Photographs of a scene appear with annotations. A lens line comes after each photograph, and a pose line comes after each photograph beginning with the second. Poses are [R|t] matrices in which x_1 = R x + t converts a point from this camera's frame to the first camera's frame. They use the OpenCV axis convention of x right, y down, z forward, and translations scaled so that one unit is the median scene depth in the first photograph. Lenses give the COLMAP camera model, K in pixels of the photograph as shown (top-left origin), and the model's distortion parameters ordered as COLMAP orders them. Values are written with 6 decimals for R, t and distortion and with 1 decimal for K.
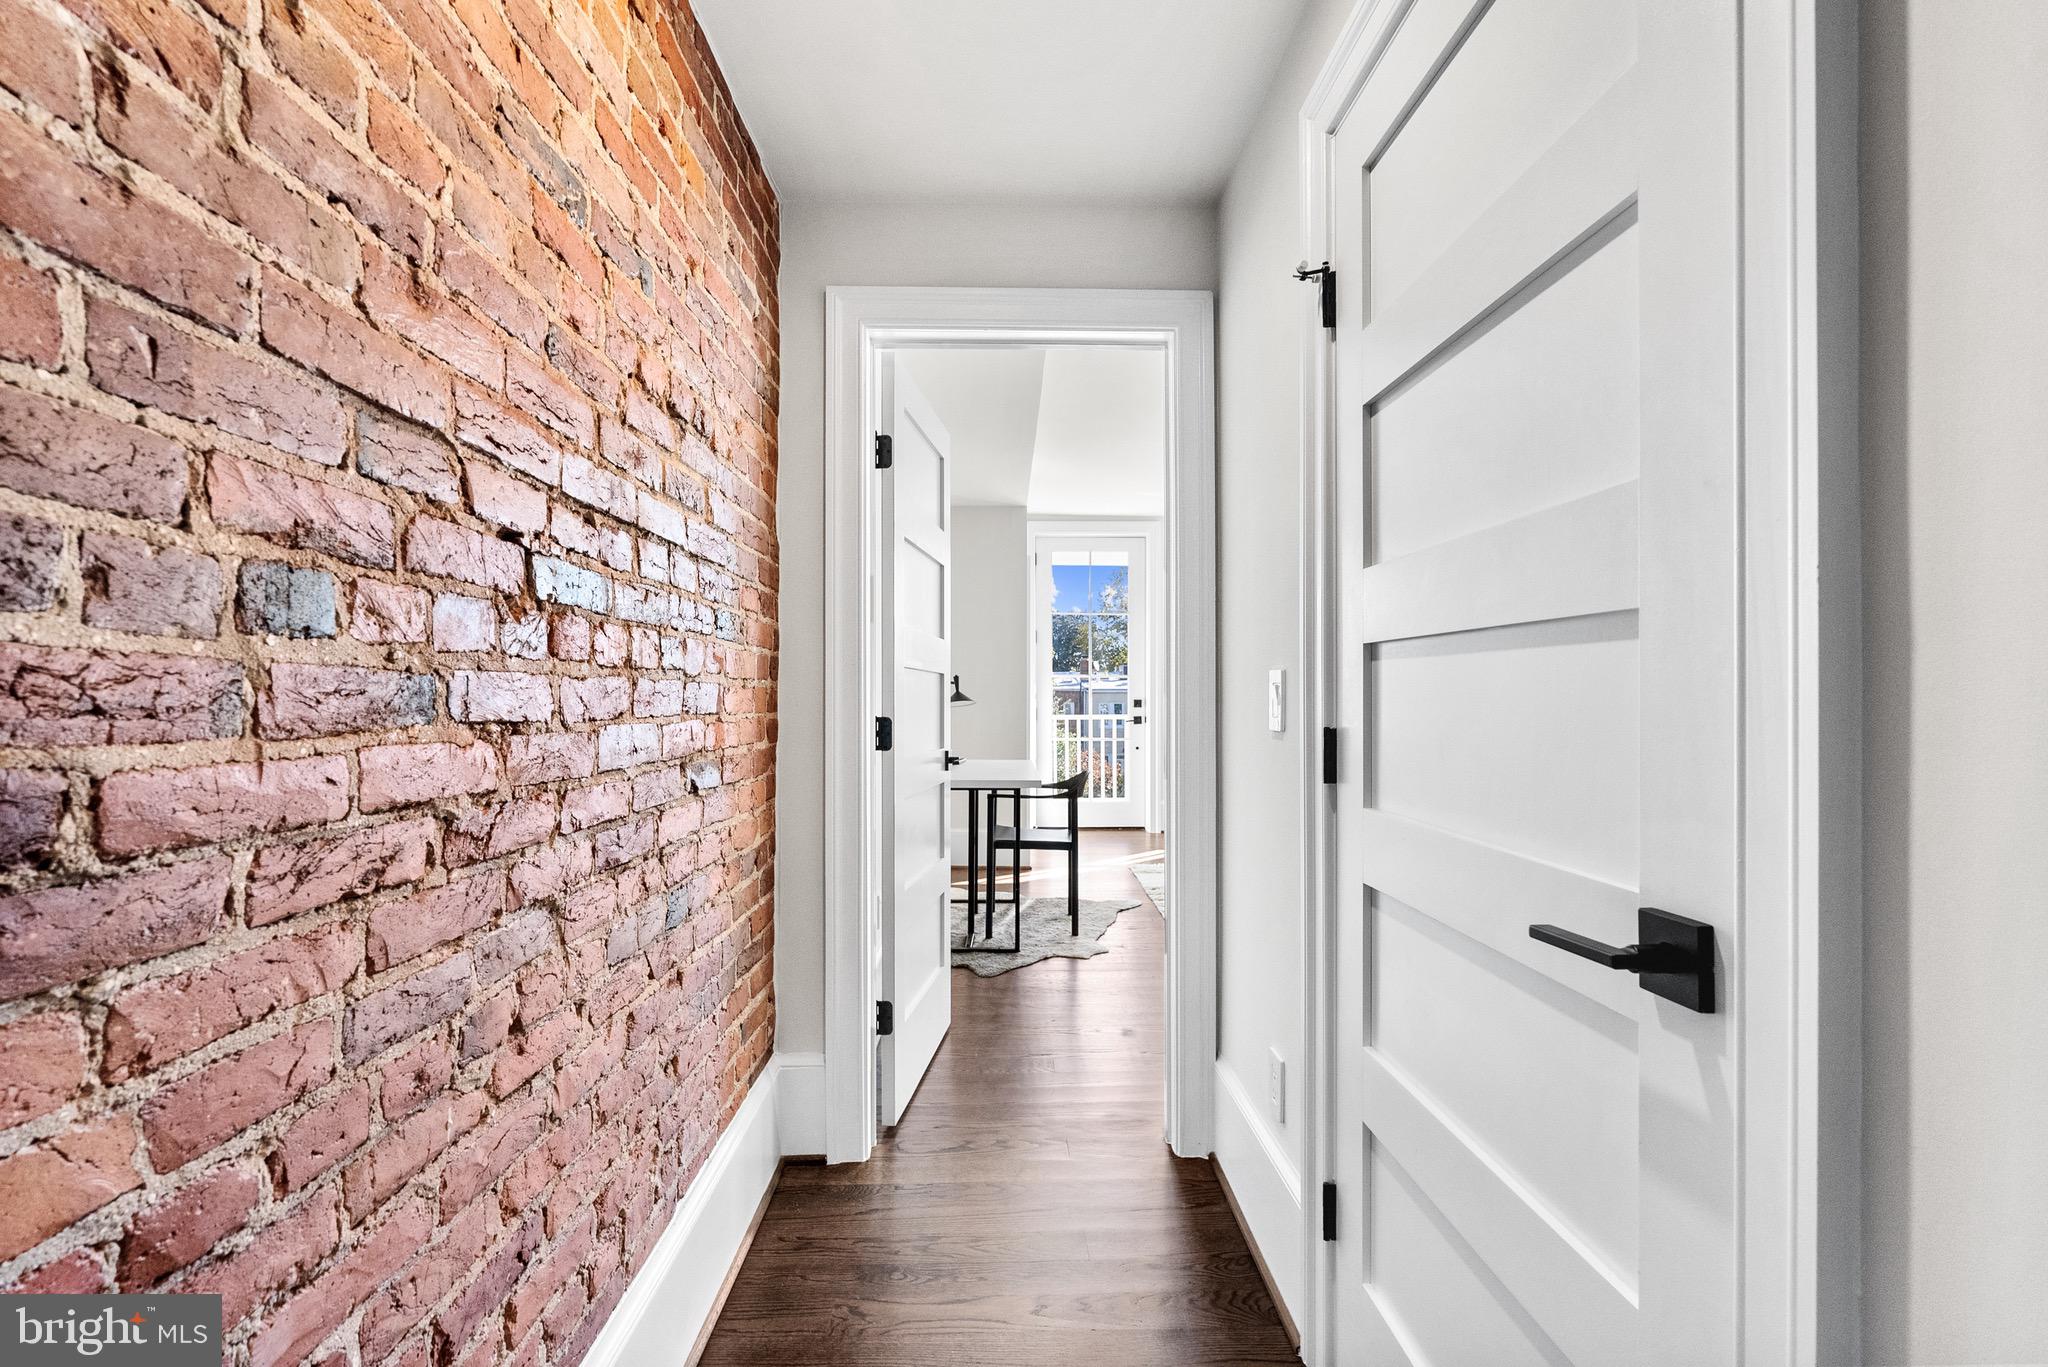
lens RADIAL K [[933.7, 0, 1023.1], [0, 933.7, 691.6], [0, 0, 1]] dist [0.000264, -0.000221]
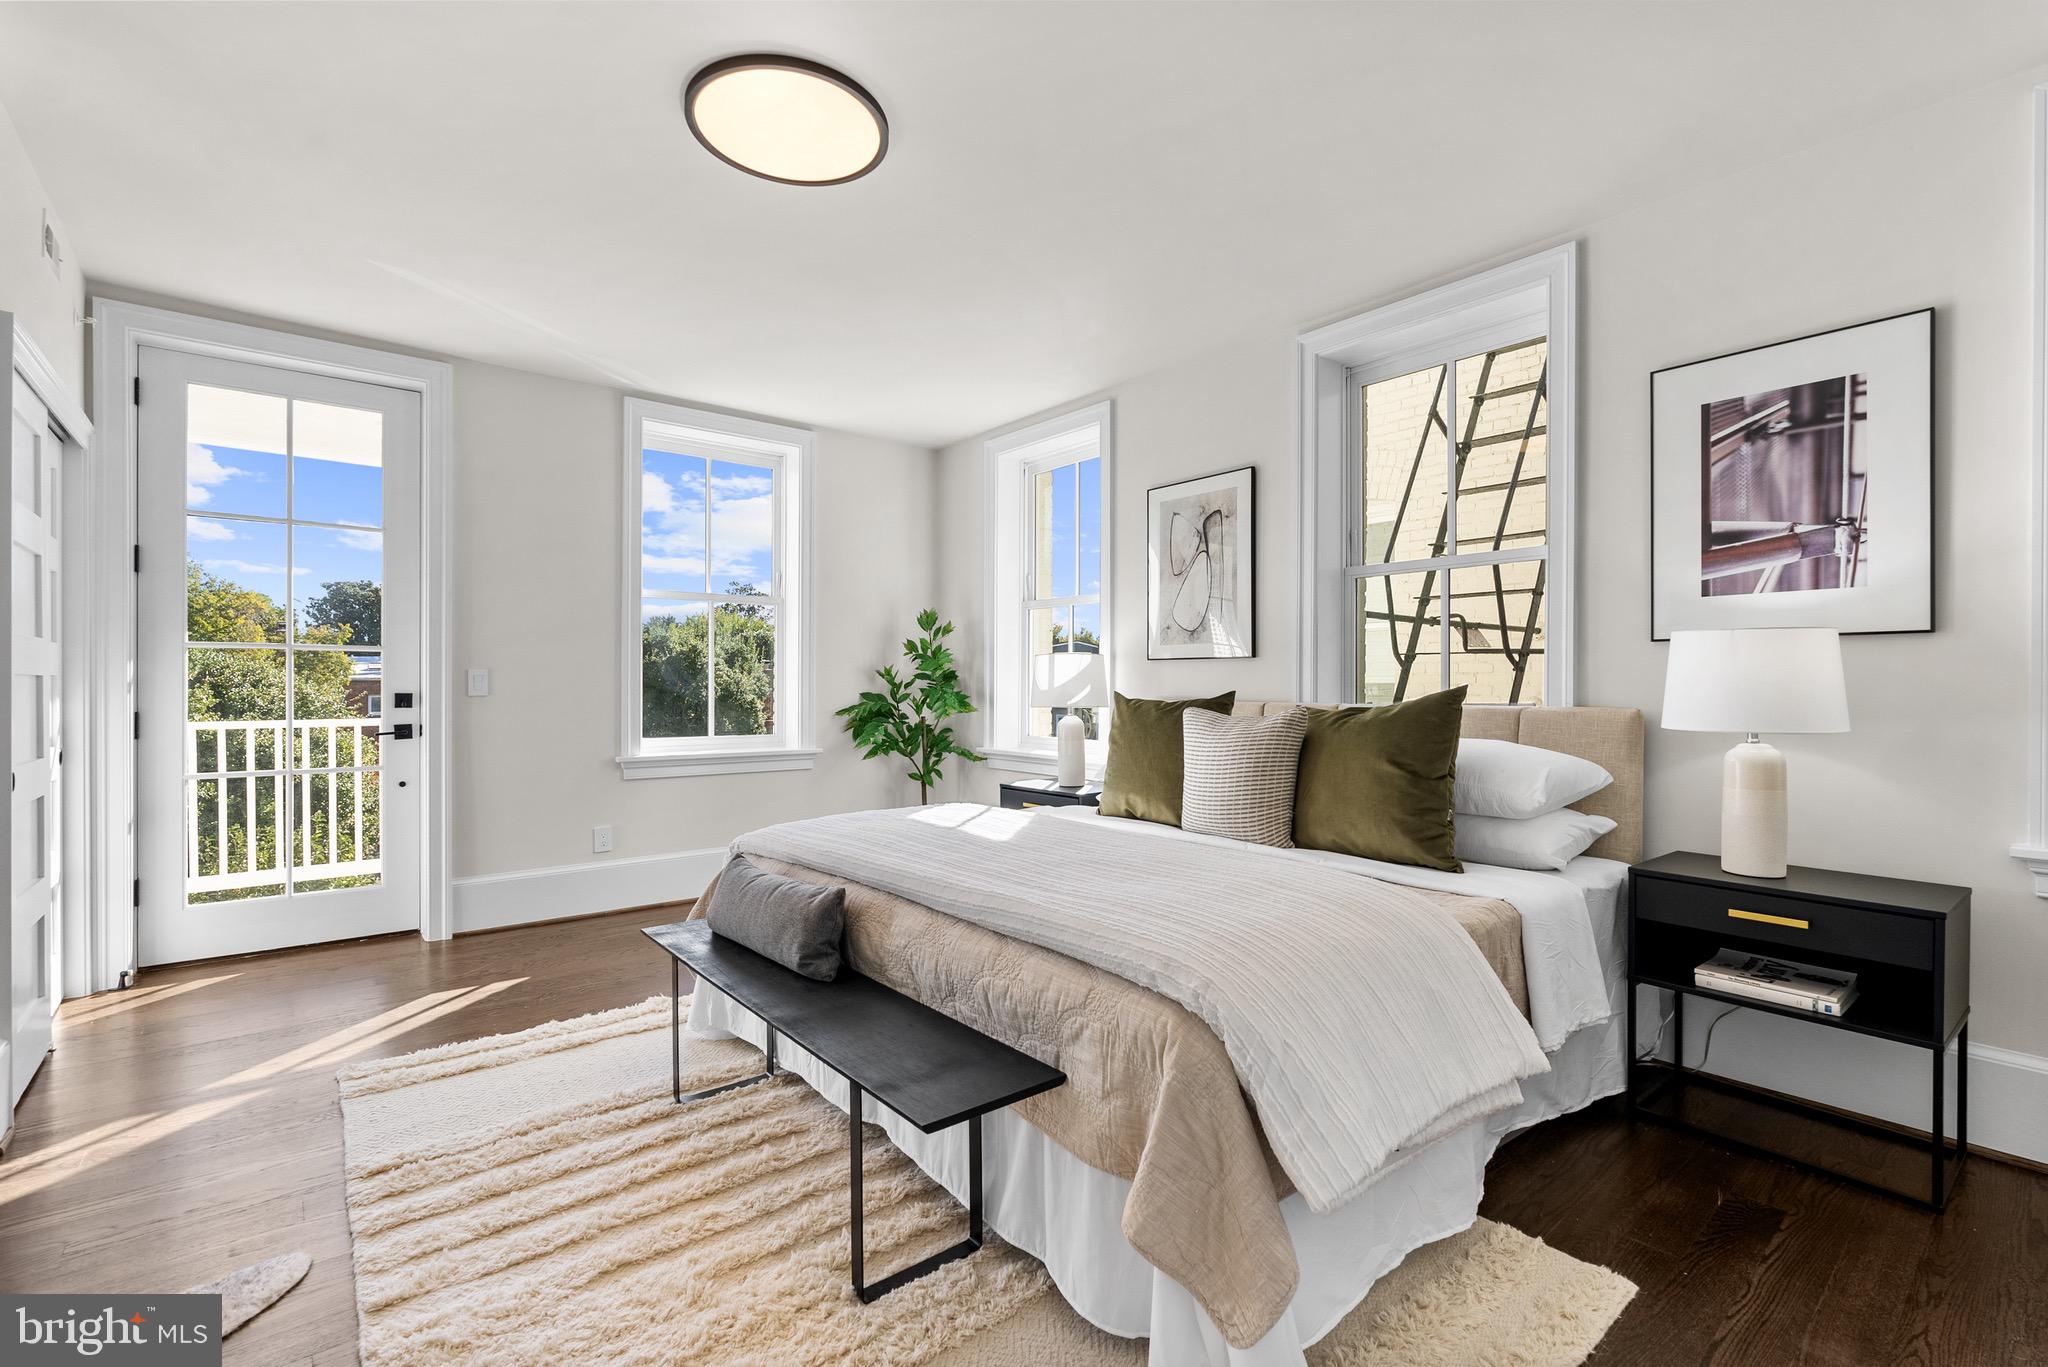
lens RADIAL K [[933.7, 0, 1026.4], [0, 933.7, 685.9], [0, 0, 1]] dist [0.000264, -0.000221]
pose [[0.799325, 0.000694, 0.600899, 0.088401], [-0.002694, 0.999993, 0.002428, 0.002429], [-0.600893, -0.003560, 0.799322, 0.368076]]
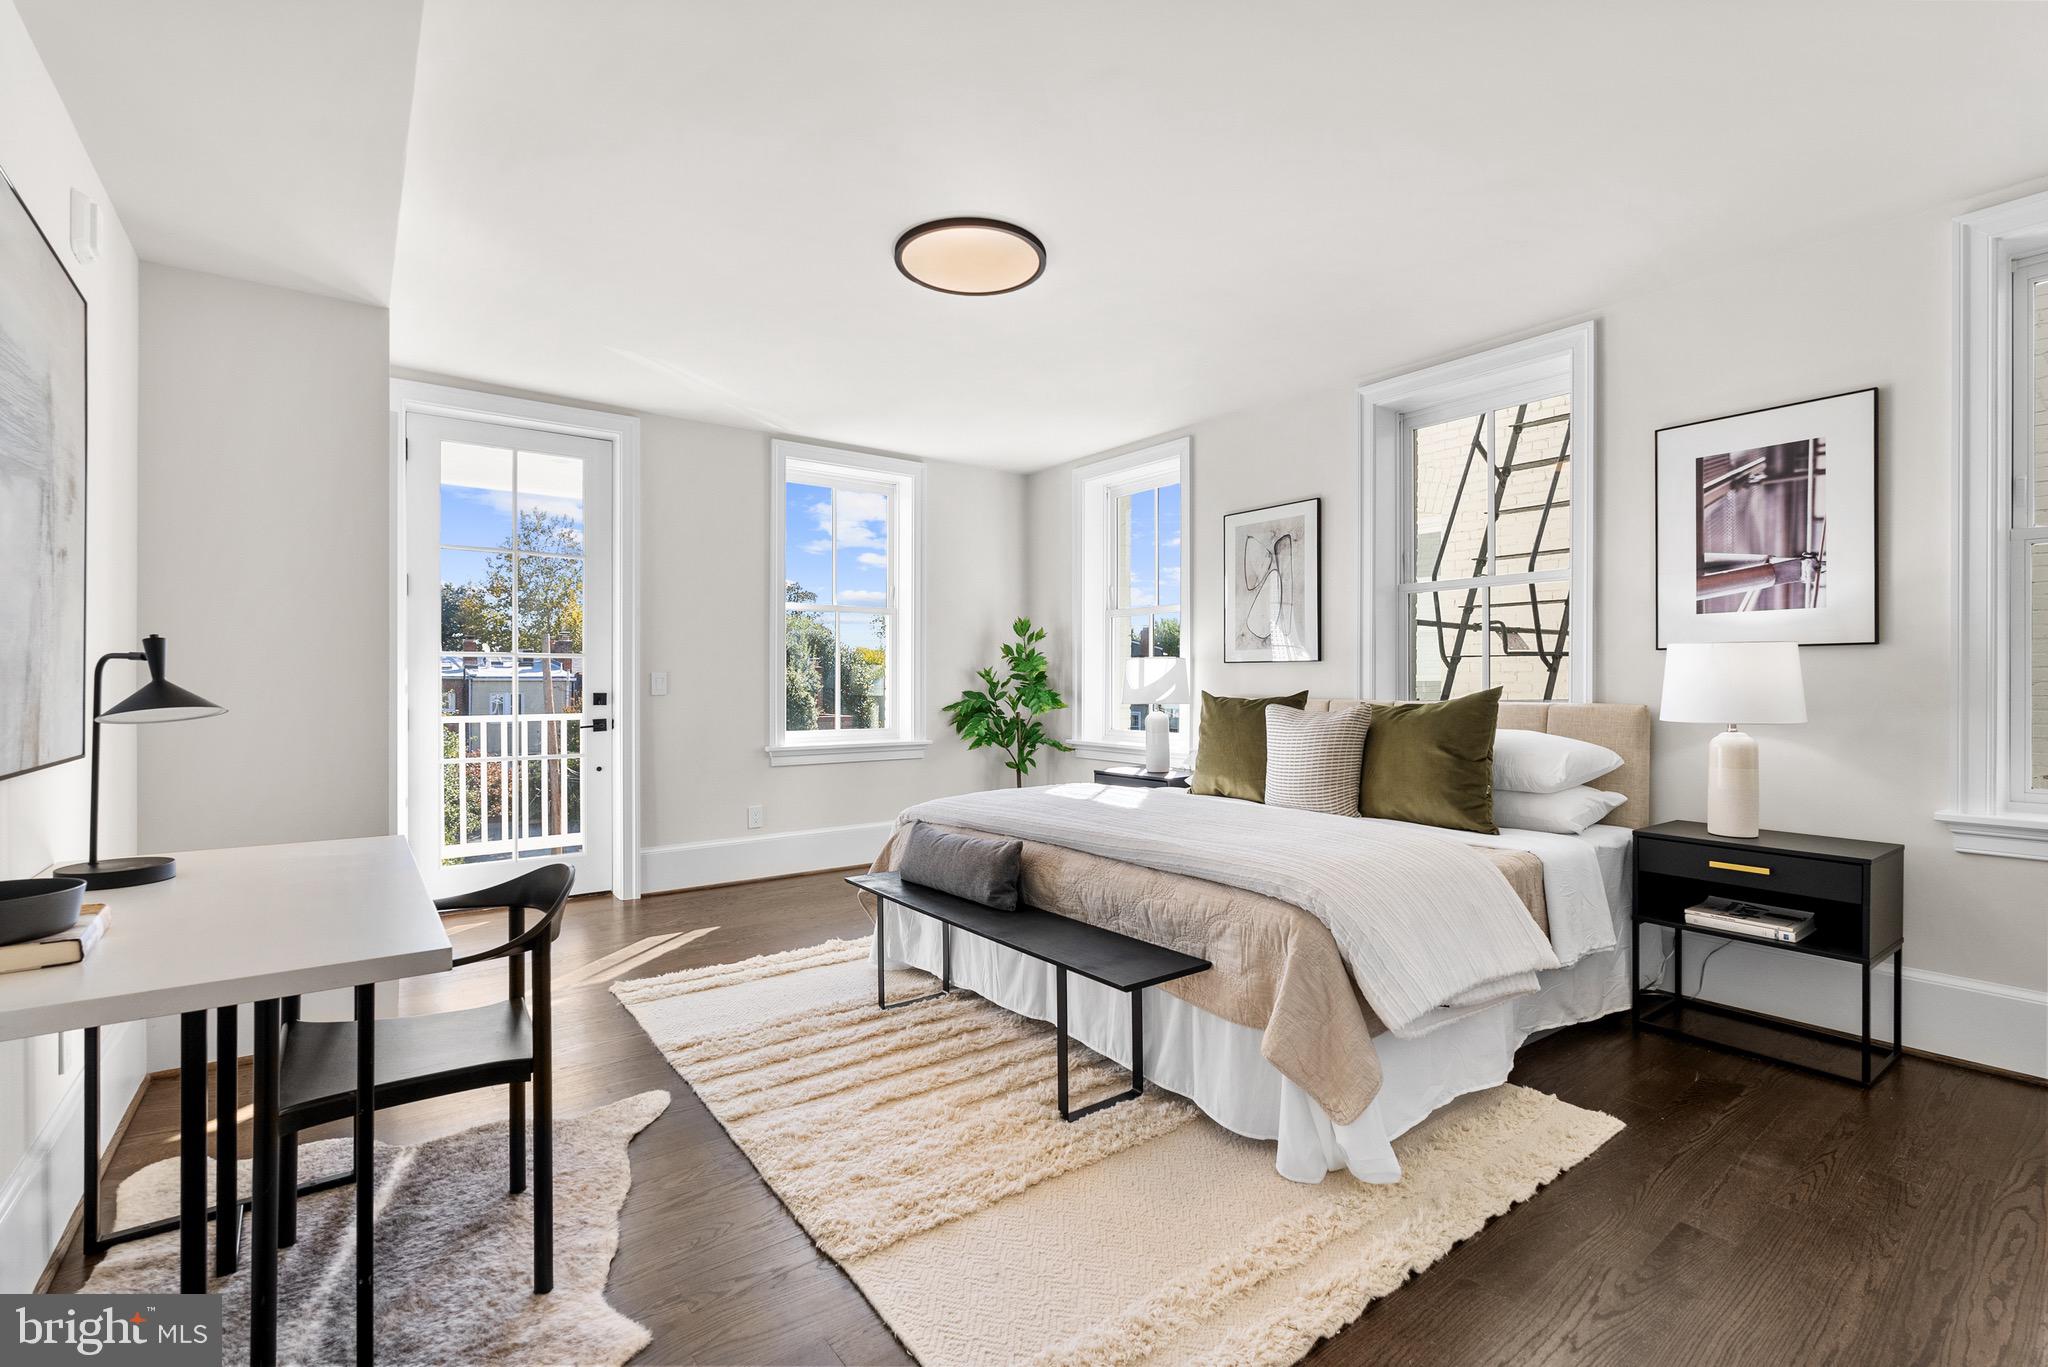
lens RADIAL K [[933.7, 0, 1026.3], [0, 933.7, 682.4], [0, 0, 1]] dist [0.000264, -0.000221]
pose [[0.823034, -0.001655, 0.567990, 0.000146], [-0.000130, 0.999995, 0.003103, -0.000505], [-0.567993, -0.002628, 0.823029, 0.316102]]
